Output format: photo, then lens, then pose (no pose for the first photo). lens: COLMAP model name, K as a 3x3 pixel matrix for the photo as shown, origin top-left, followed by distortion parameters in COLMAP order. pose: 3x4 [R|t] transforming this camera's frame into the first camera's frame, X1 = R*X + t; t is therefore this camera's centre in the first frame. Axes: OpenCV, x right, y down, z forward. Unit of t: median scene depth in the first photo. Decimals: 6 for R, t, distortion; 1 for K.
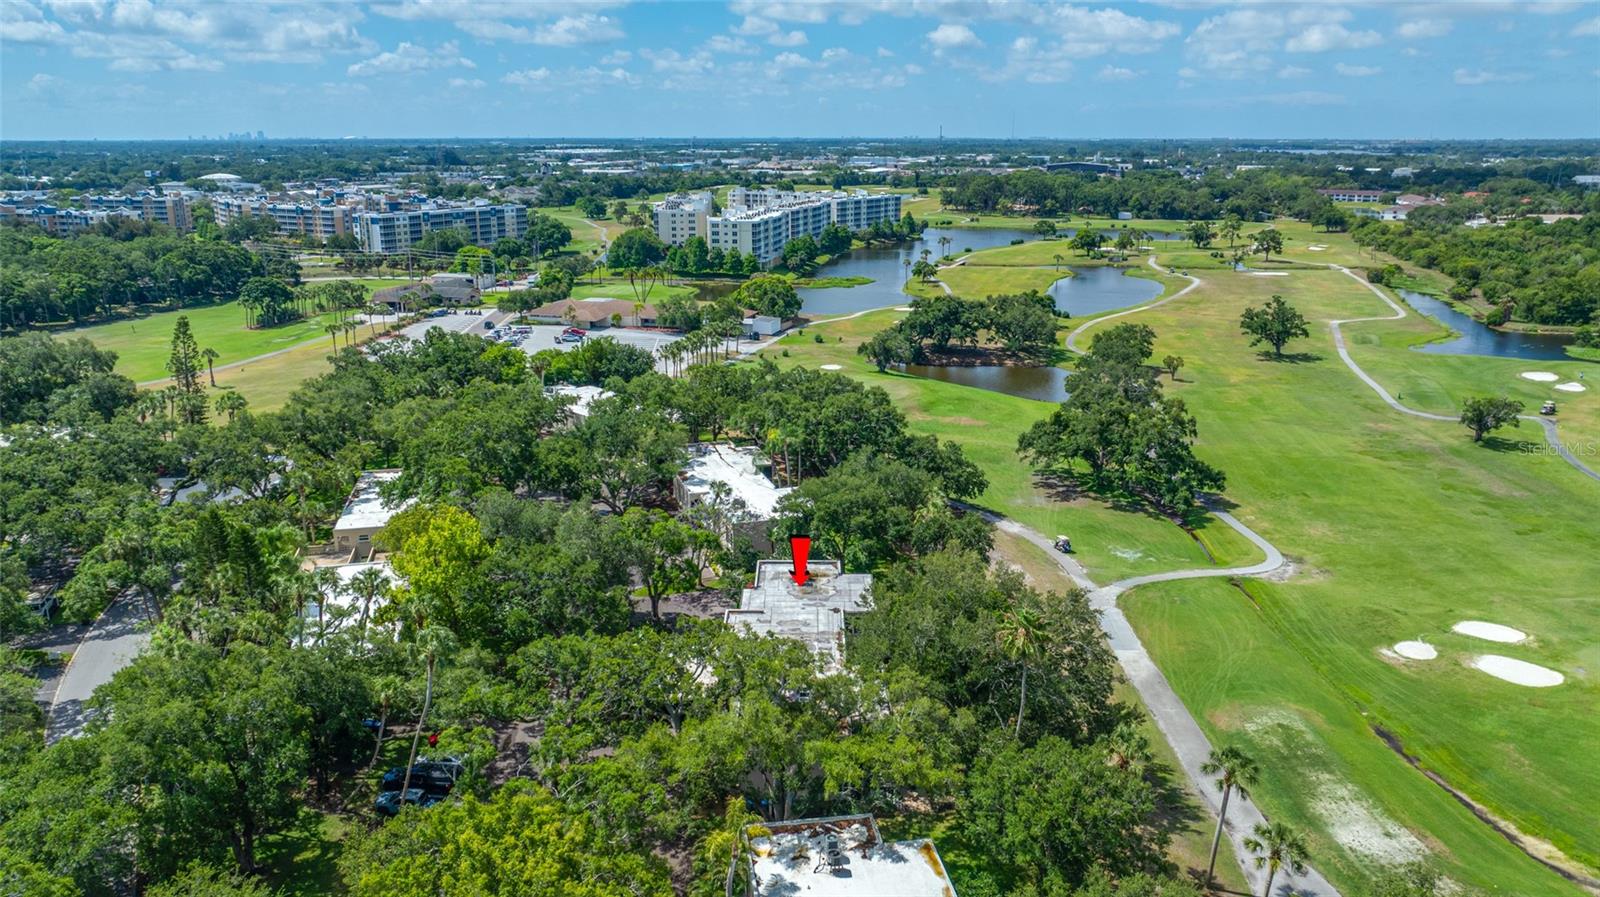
lens RADIAL K [[1133.0, 0, 803.7], [0, 1133.0, 452.9], [0, 0, 1]] dist [-0.039454, 0.045073]
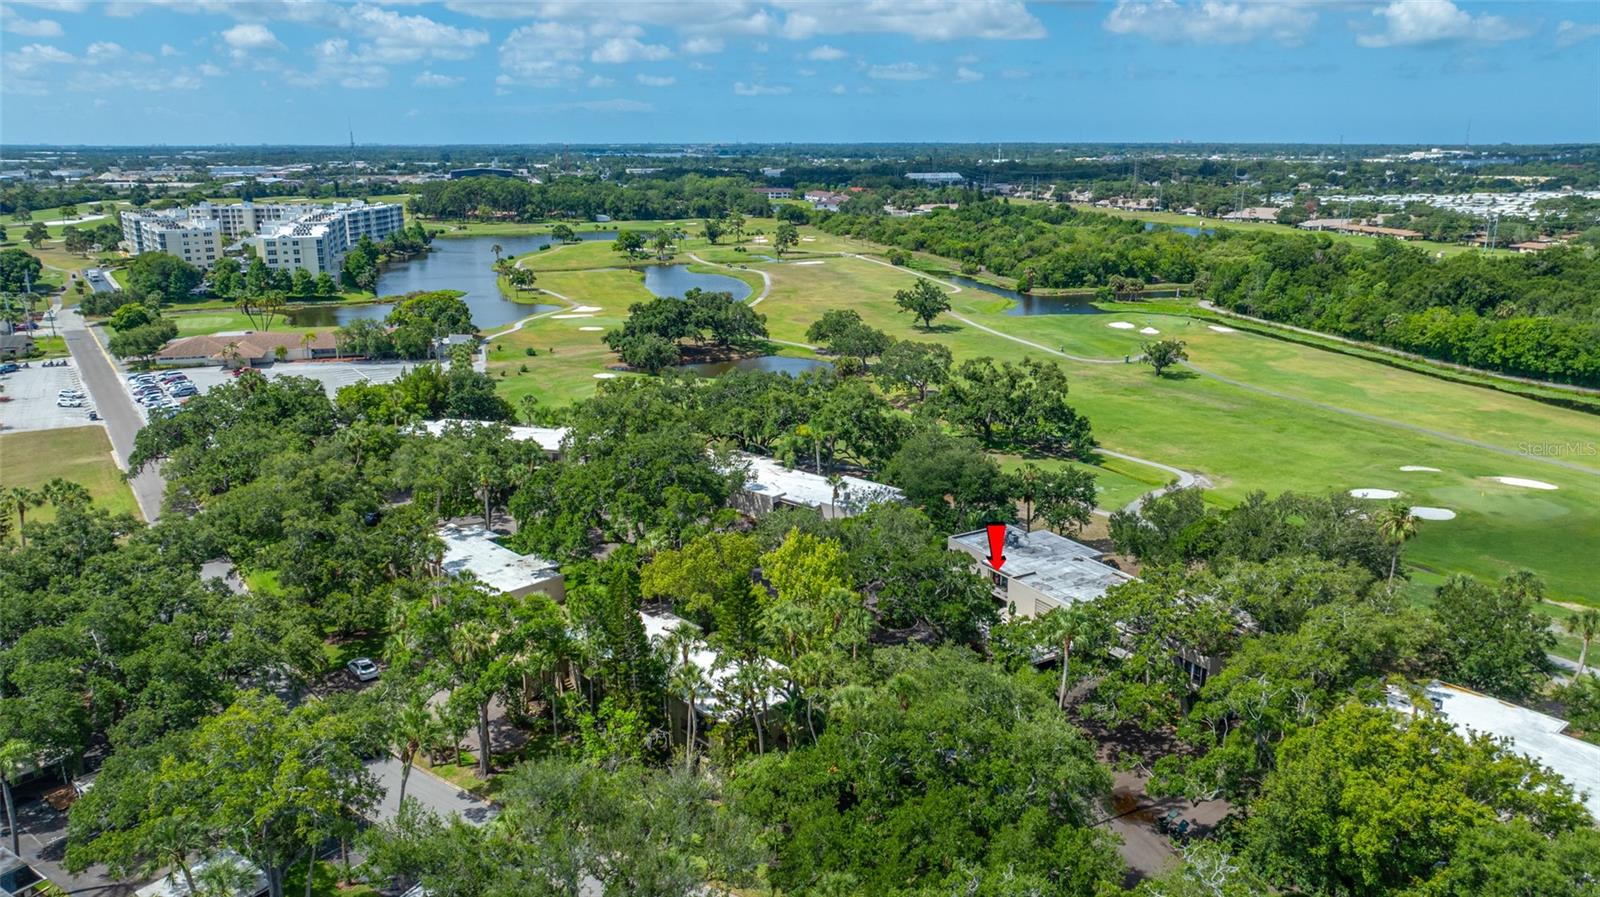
lens RADIAL K [[1133.0, 0, 783.8], [0, 1133.0, 436.3], [0, 0, 1]] dist [-0.039454, 0.045073]
pose [[0.854611, -0.130925, 0.502492, -0.175273], [0.140154, 0.989936, 0.019562, -0.010586], [-0.499996, 0.053708, 0.864360, 0.035662]]
